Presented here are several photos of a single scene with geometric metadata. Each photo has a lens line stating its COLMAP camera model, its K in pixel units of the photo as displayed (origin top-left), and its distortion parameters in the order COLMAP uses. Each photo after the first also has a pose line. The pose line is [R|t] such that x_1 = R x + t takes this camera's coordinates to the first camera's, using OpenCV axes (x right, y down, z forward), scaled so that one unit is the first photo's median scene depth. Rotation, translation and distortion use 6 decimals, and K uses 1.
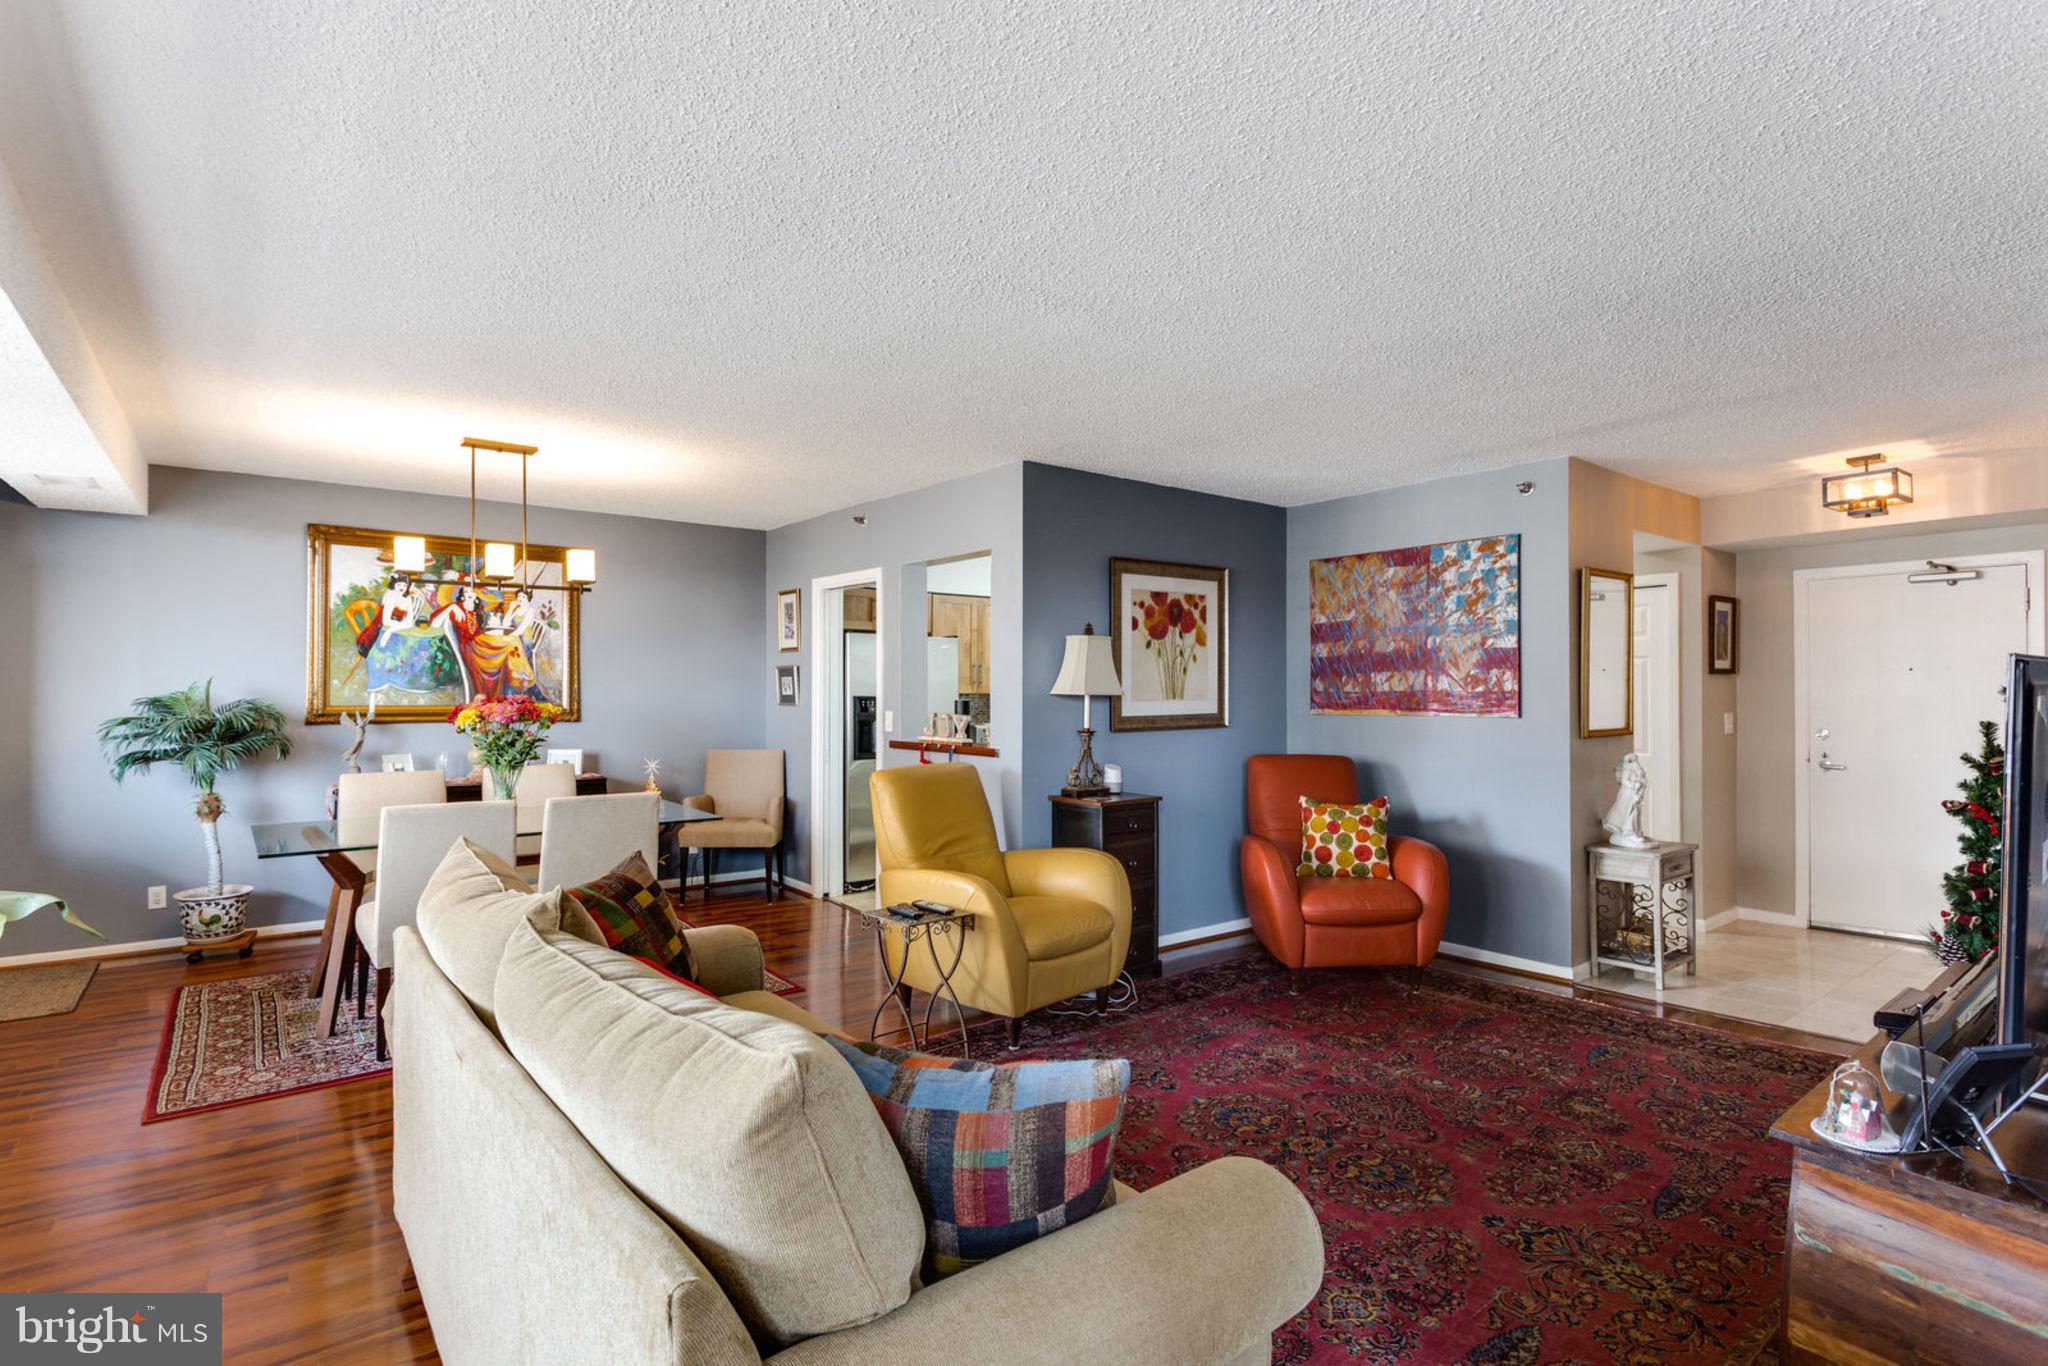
lens RADIAL K [[992.9, 0, 1001.2], [0, 992.9, 681.9], [0, 0, 1]] dist [0.005401, -0.004432]
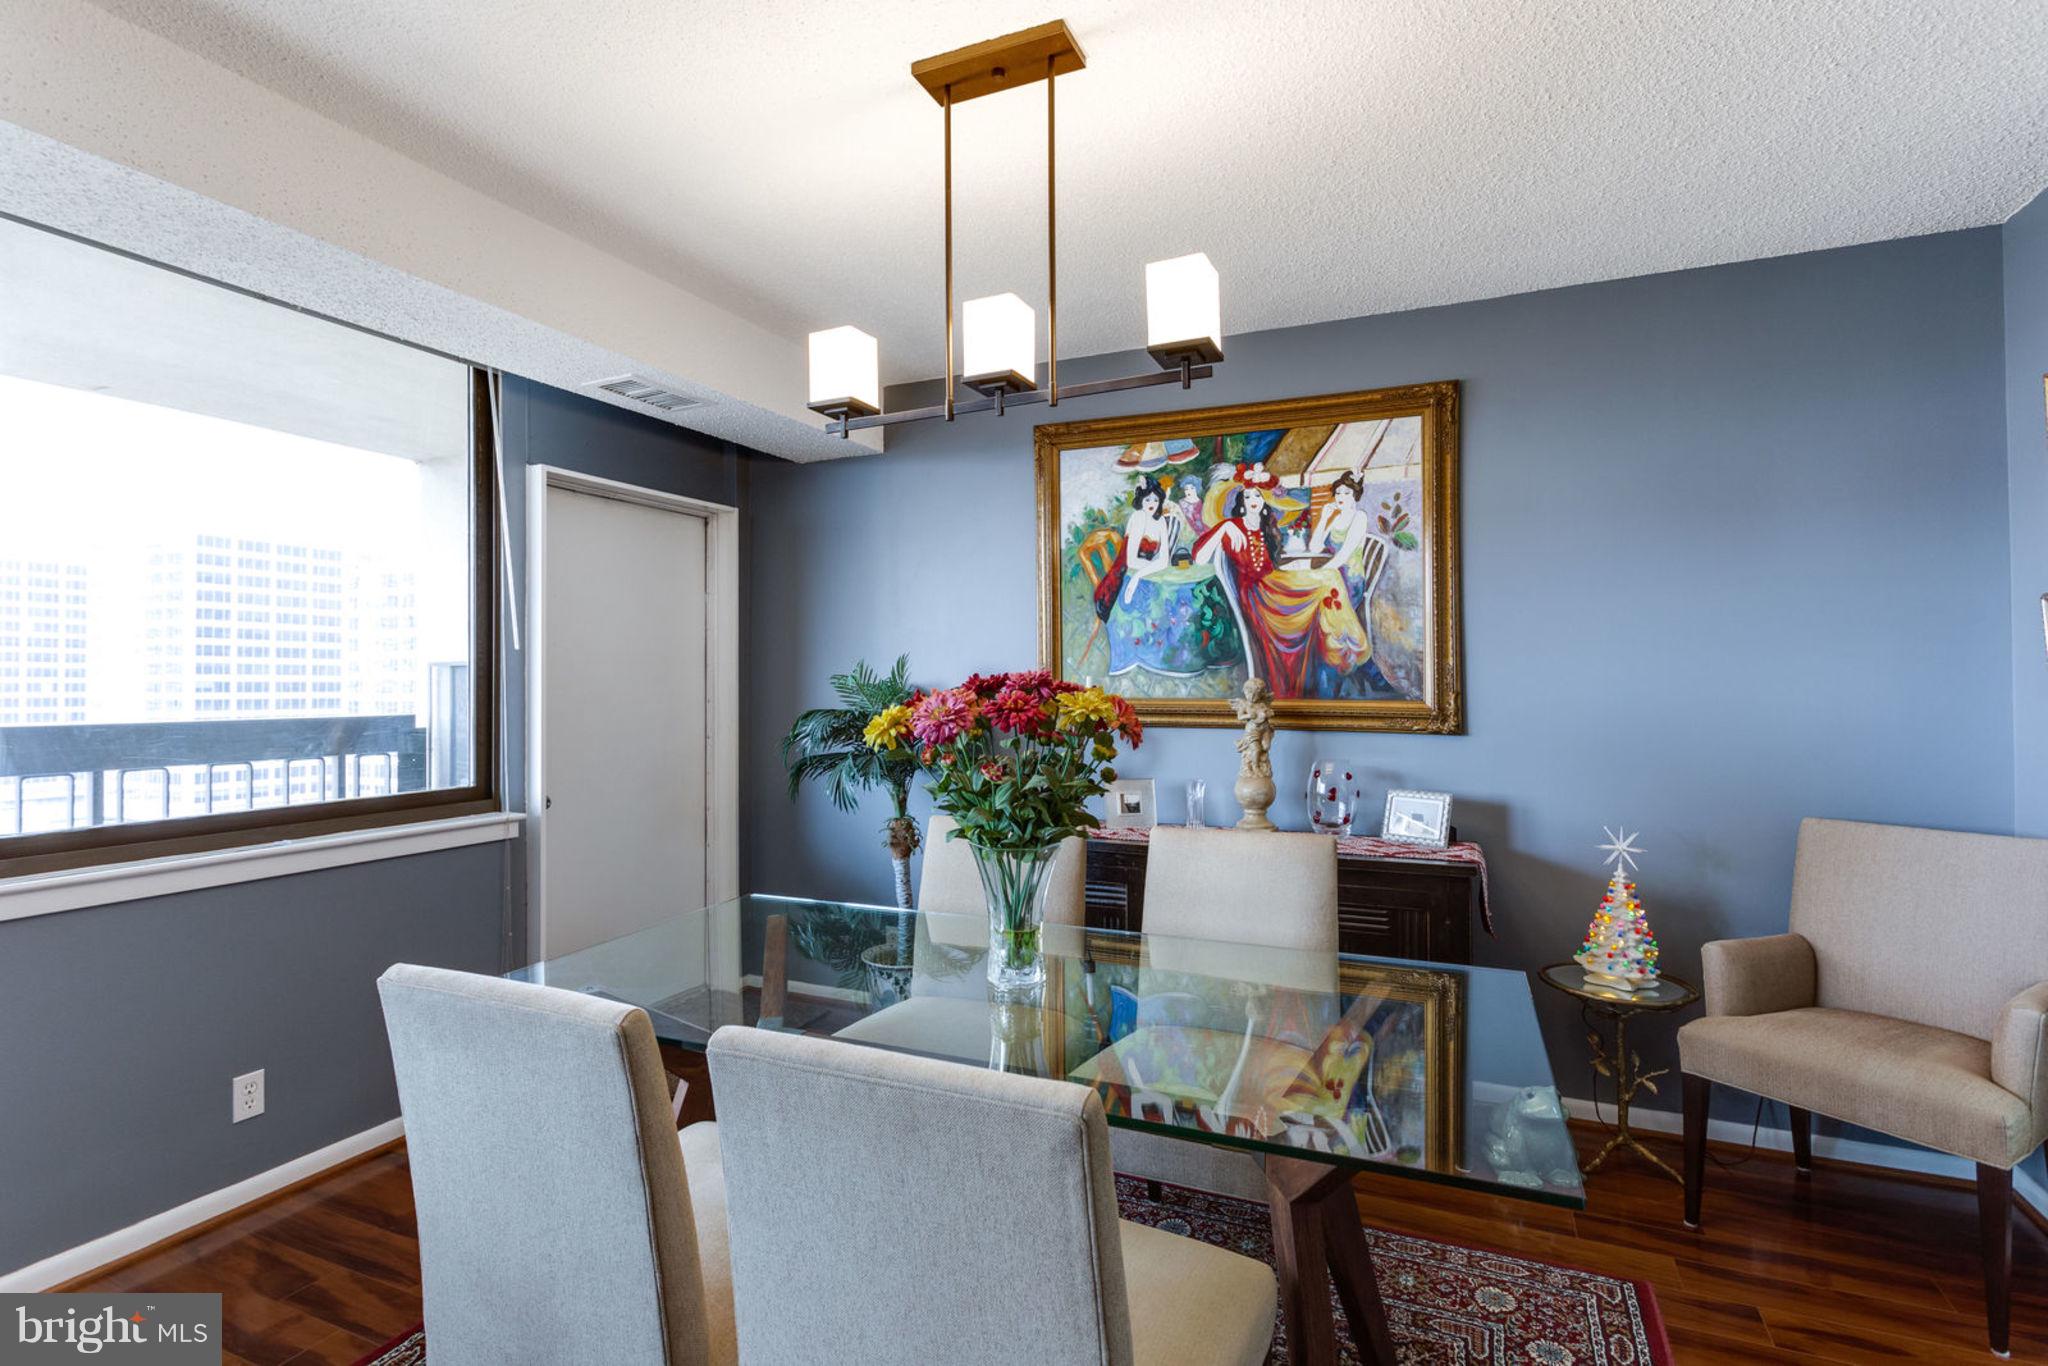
lens RADIAL K [[954.6, 0, 1026.8], [0, 954.6, 663.9], [0, 0, 1]] dist [0.012471, 0.000205]
pose [[0.502744, -0.016446, -0.864279, -0.141778], [0.015924, 0.999826, -0.009762, 0.007385], [0.864289, -0.008855, 0.502918, 0.651507]]
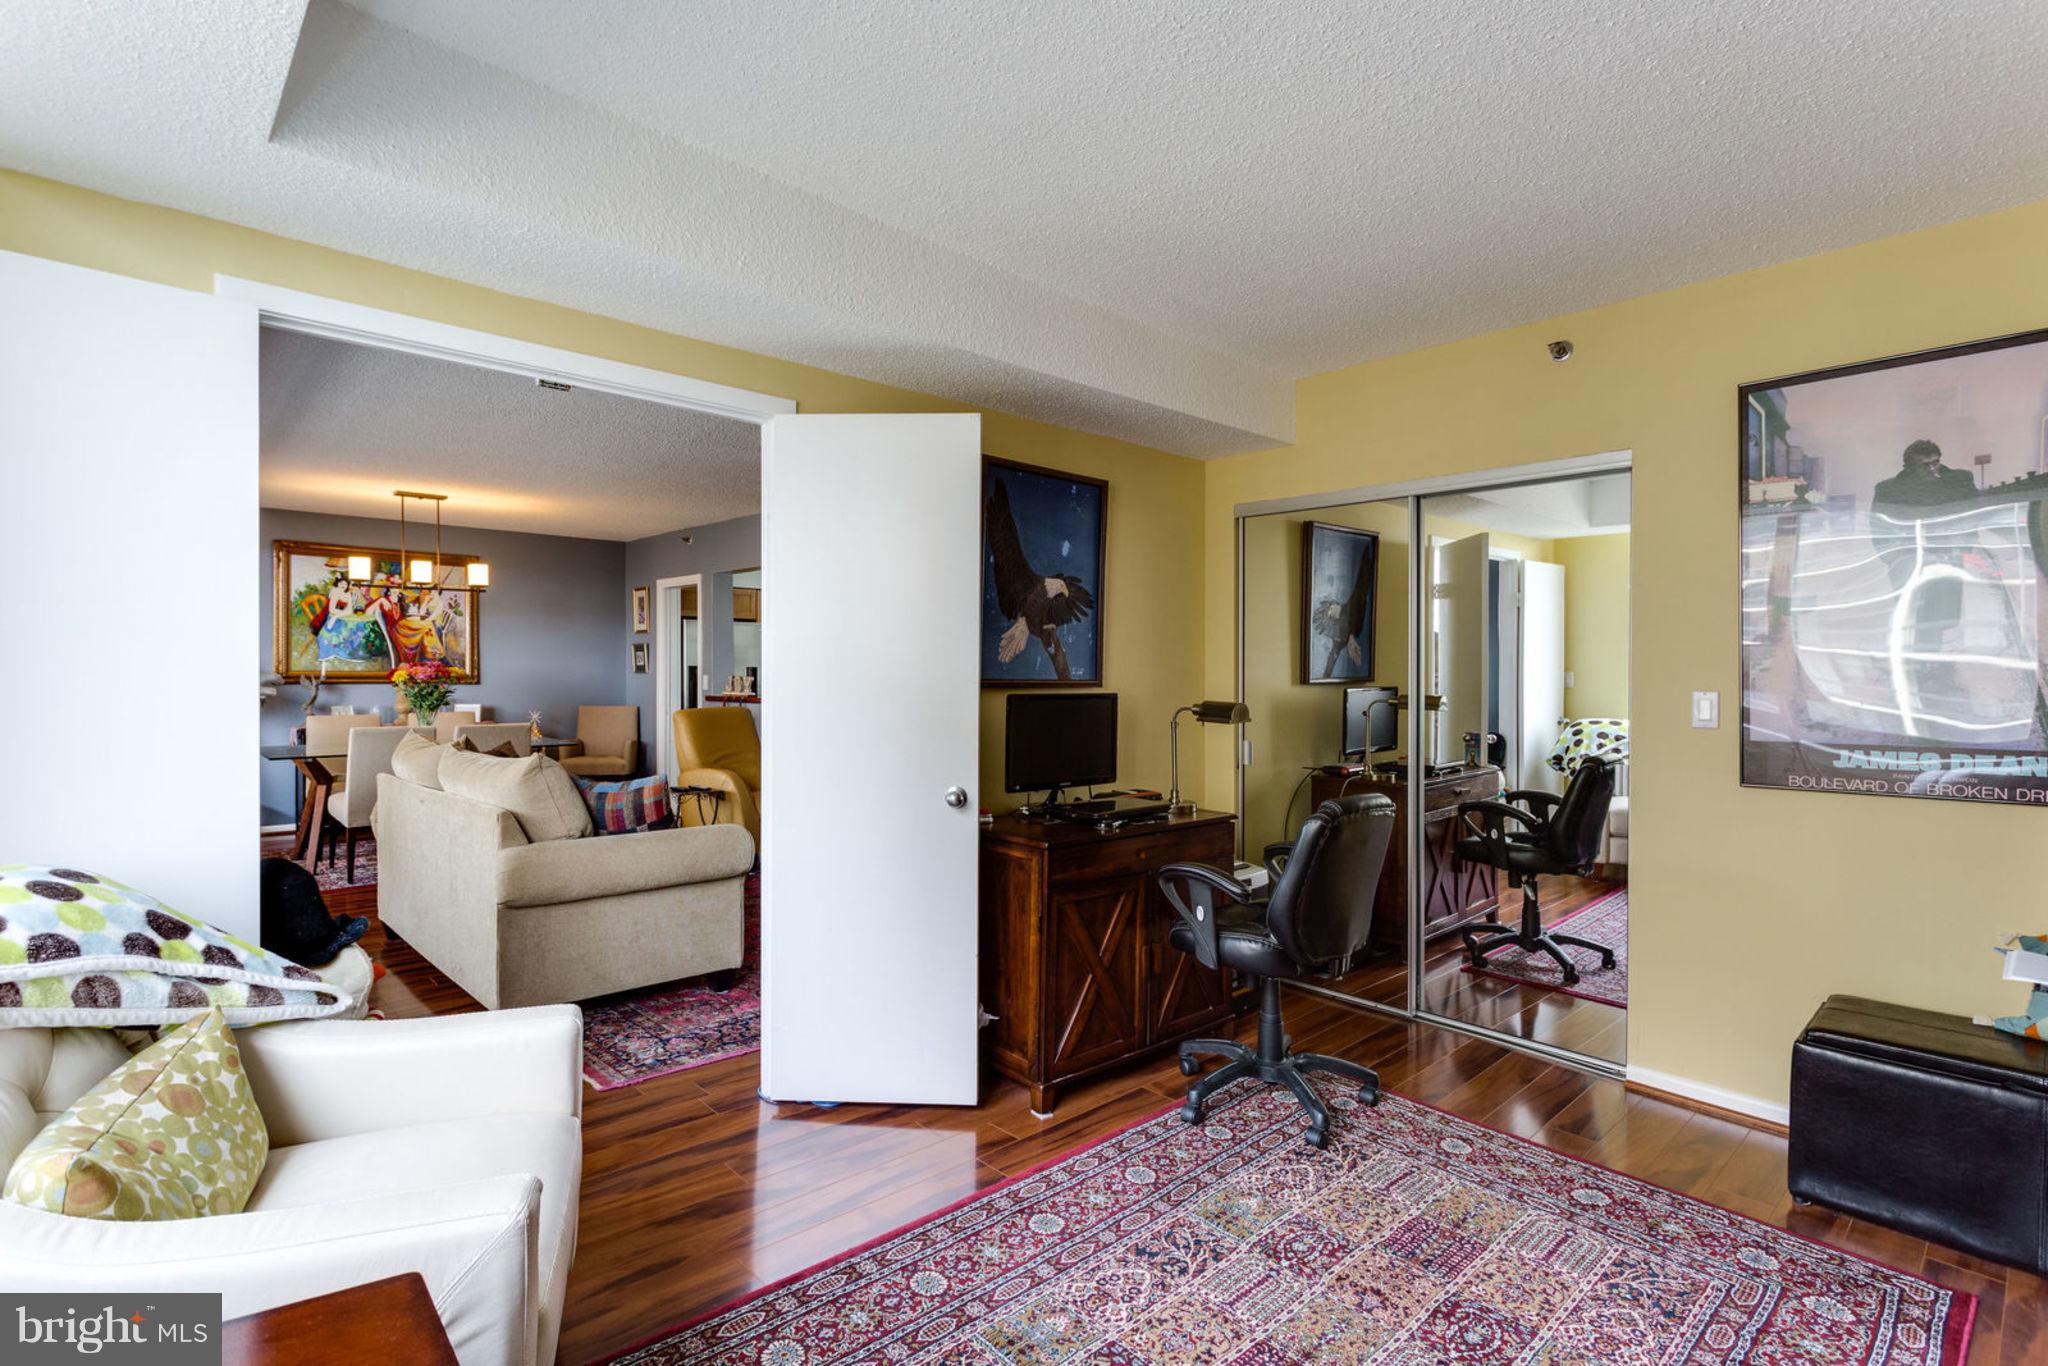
lens RADIAL K [[992.9, 0, 1014.1], [0, 992.9, 672.3], [0, 0, 1]] dist [0.005401, -0.004432]
pose [[0.996110, 0.000299, 0.088114, 0.204726], [-0.001094, 0.999959, 0.008975, 0.012110], [-0.088108, -0.009036, 0.996070, -0.463217]]
